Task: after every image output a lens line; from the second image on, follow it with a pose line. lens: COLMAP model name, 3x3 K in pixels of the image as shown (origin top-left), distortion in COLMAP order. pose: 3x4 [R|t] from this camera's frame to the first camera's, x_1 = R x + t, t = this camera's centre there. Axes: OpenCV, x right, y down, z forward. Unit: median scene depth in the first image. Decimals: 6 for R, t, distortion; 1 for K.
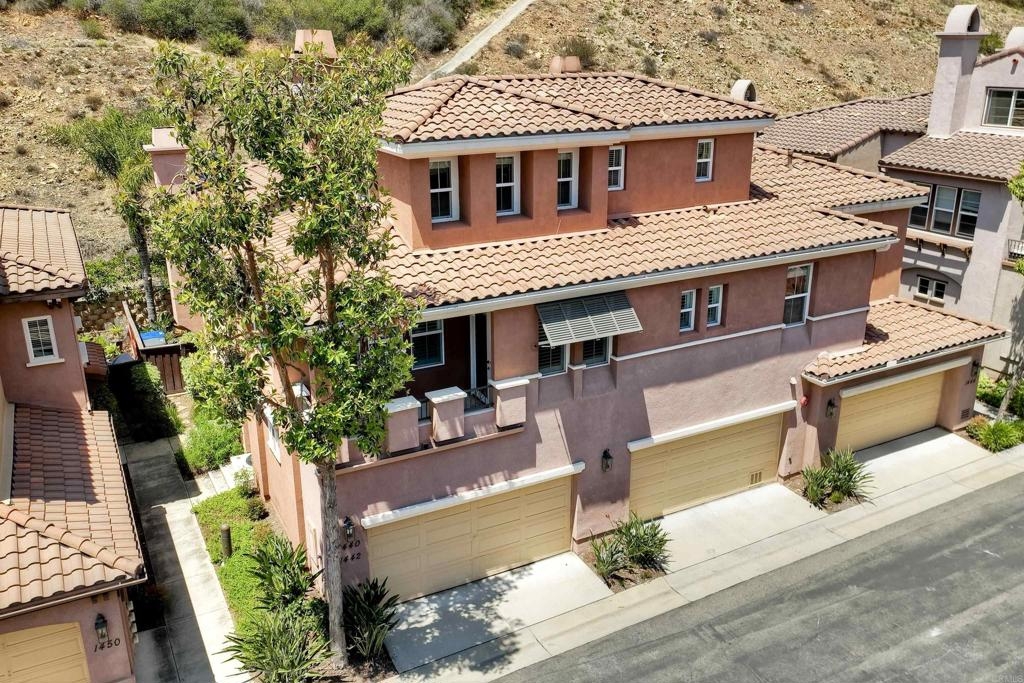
lens RADIAL K [[858.5, 0, 510.7], [0, 858.5, 336.3], [0, 0, 1]] dist [-0.008814, -0.010982]
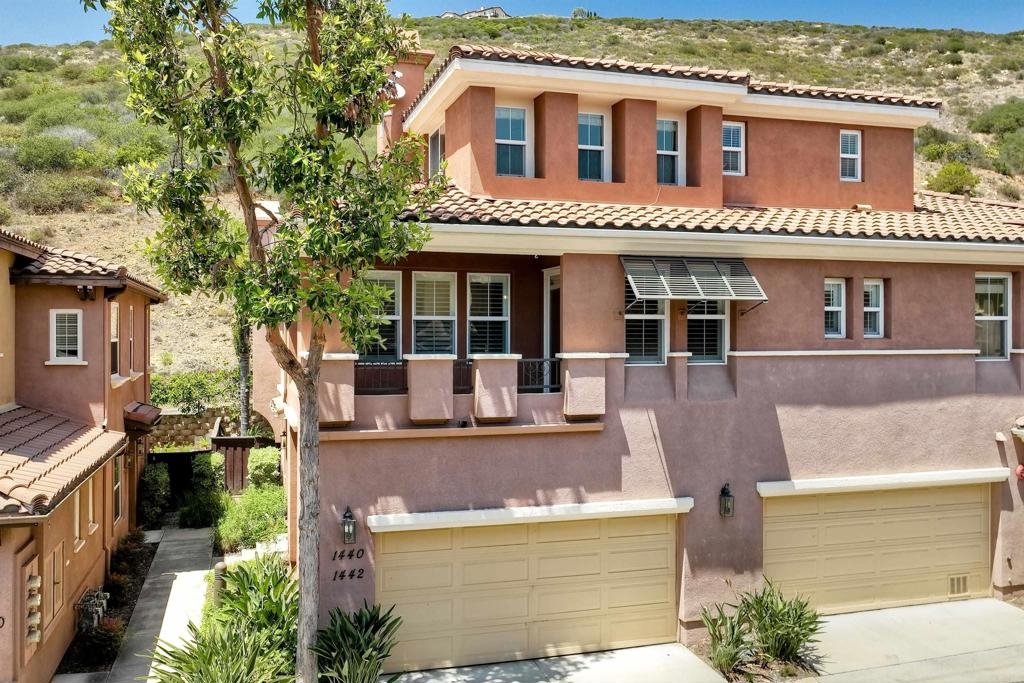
lens RADIAL K [[858.5, 0, 509.7], [0, 858.5, 342.5], [0, 0, 1]] dist [-0.008814, -0.010982]
pose [[0.980231, 0.003805, -0.197819, 0.076202], [-0.067212, 0.946764, -0.314834, 0.256363], [0.186090, 0.321906, 0.928304, 0.261638]]
